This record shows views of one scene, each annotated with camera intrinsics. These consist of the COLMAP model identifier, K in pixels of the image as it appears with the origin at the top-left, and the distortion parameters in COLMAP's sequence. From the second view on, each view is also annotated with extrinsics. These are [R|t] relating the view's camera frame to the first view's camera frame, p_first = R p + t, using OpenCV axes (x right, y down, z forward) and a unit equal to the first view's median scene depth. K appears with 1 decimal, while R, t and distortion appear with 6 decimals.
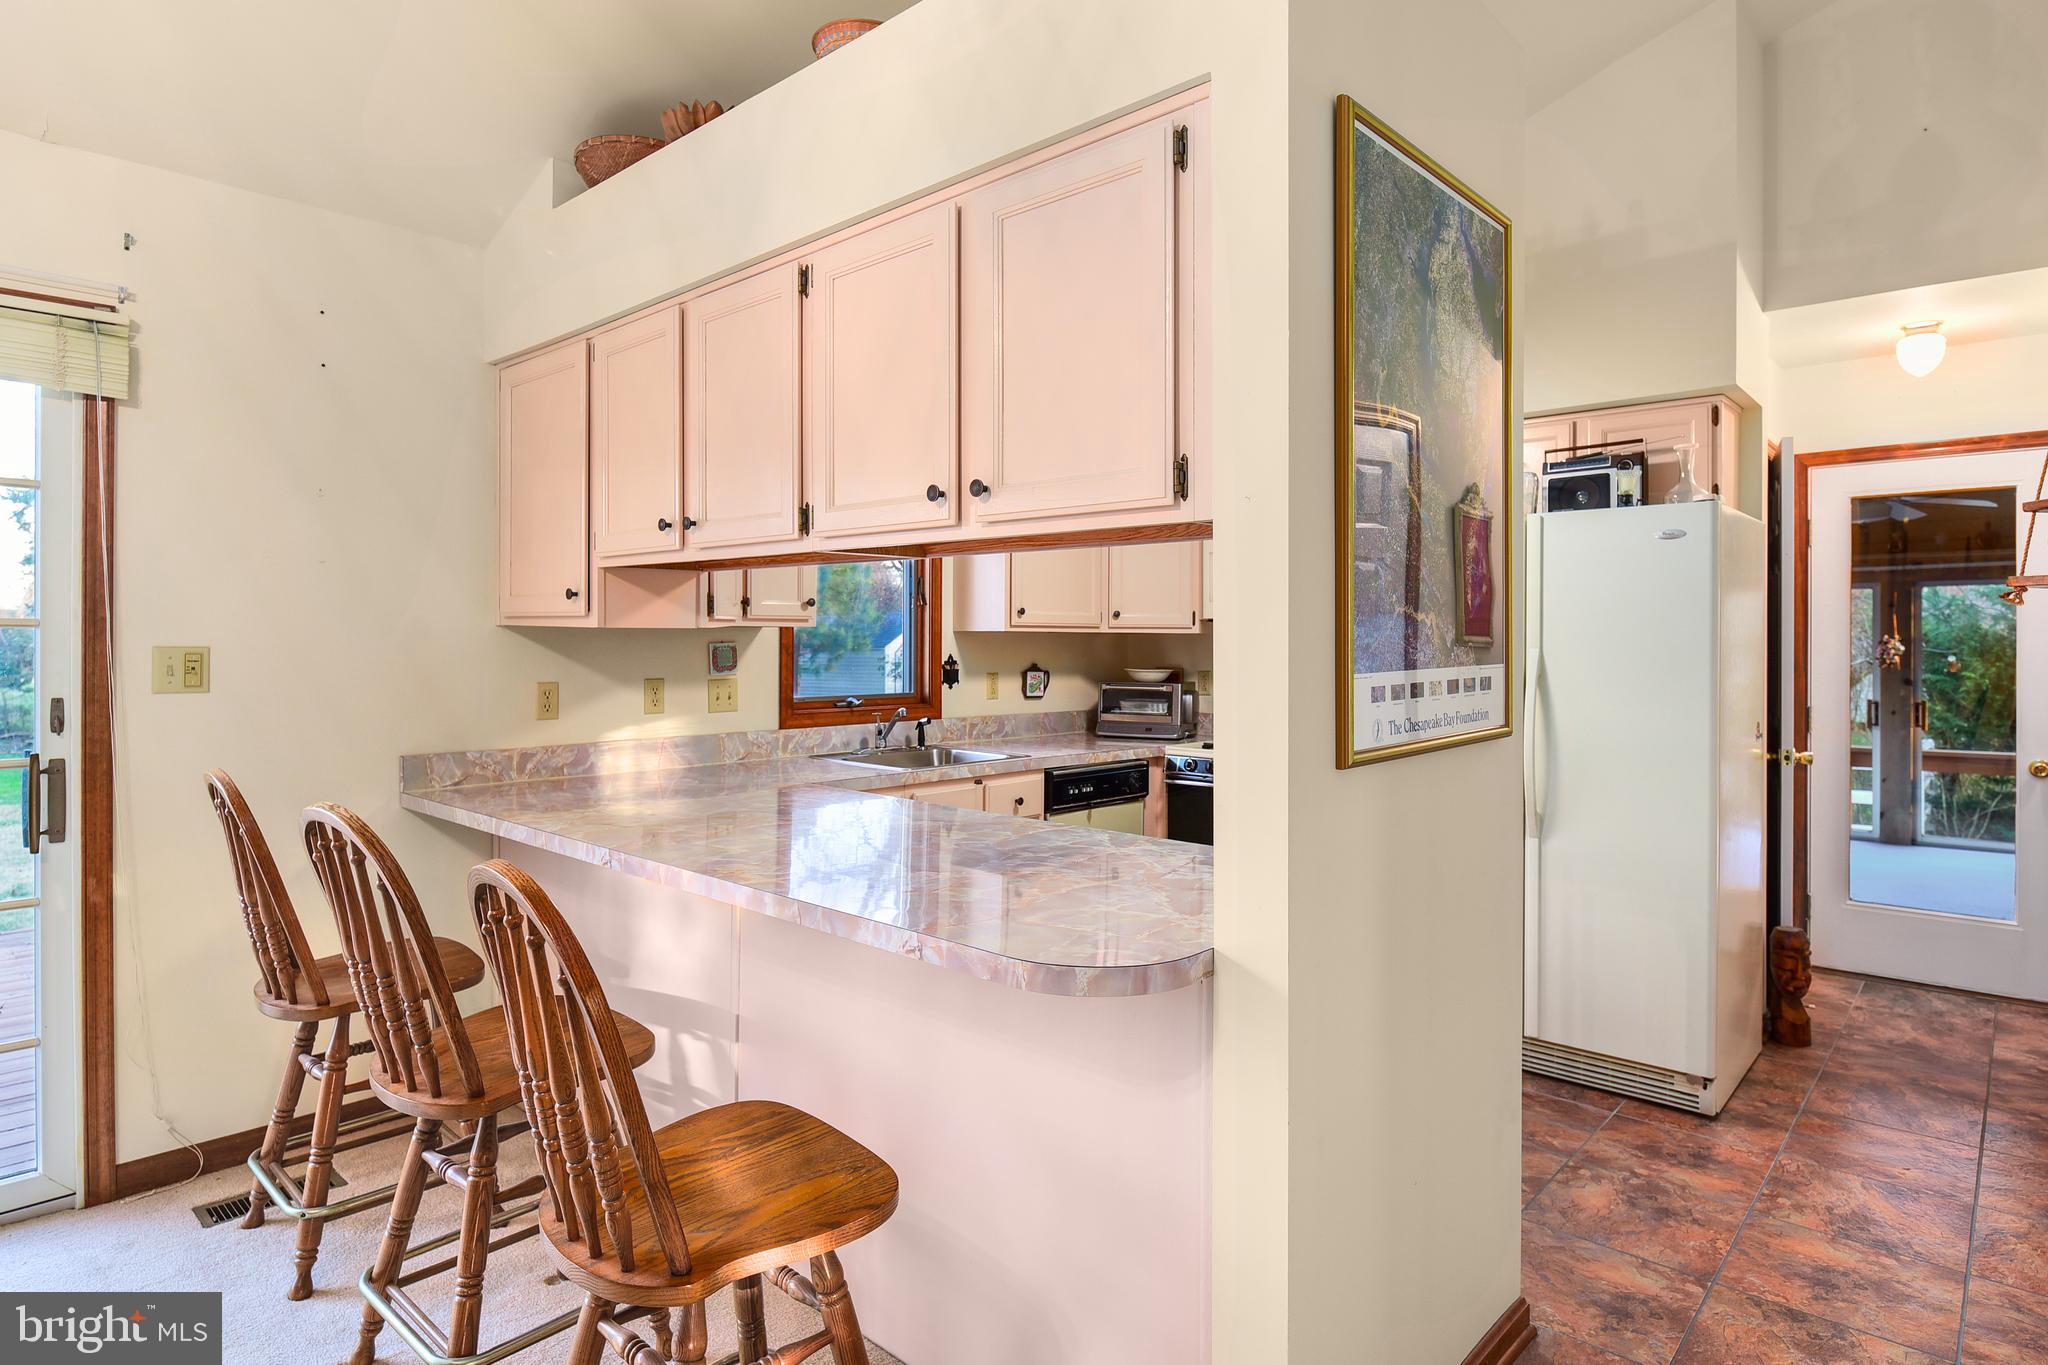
lens RADIAL K [[1116.3, 0, 1021.8], [0, 1116.3, 636.0], [0, 0, 1]] dist [-0.007829, -0.001145]
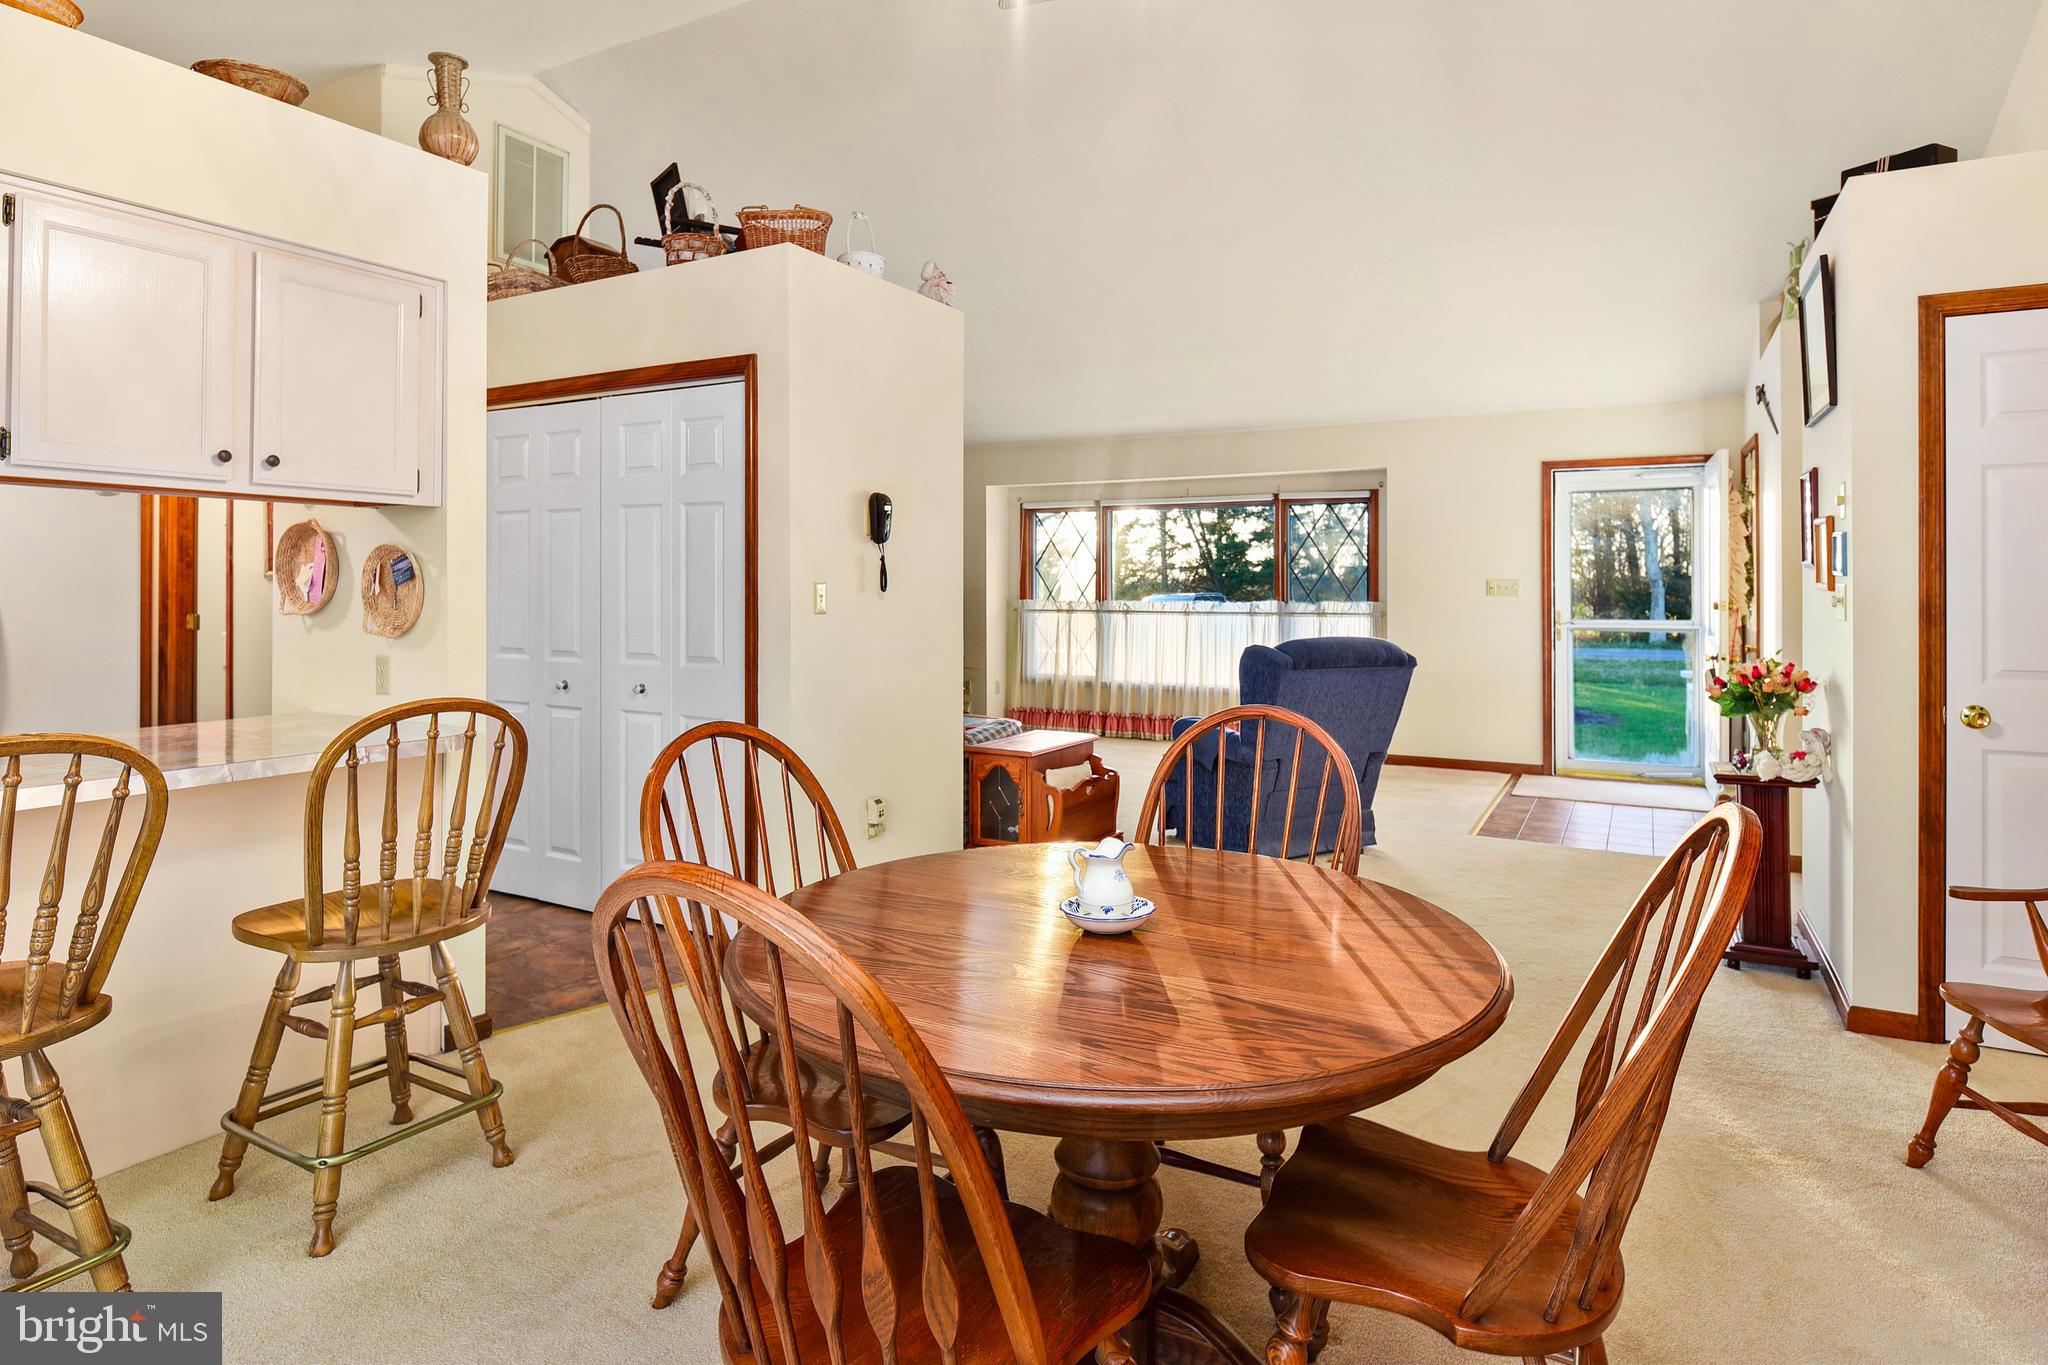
lens RADIAL K [[1129.9, 0, 1019.8], [0, 1129.9, 580.1], [0, 0, 1]] dist [-0.002865, -0.000382]
pose [[-0.217491, 0.001144, 0.976062, -0.895994], [-0.005063, 0.999985, -0.002300, 0.010885], [-0.976049, -0.005442, -0.217482, 0.199660]]
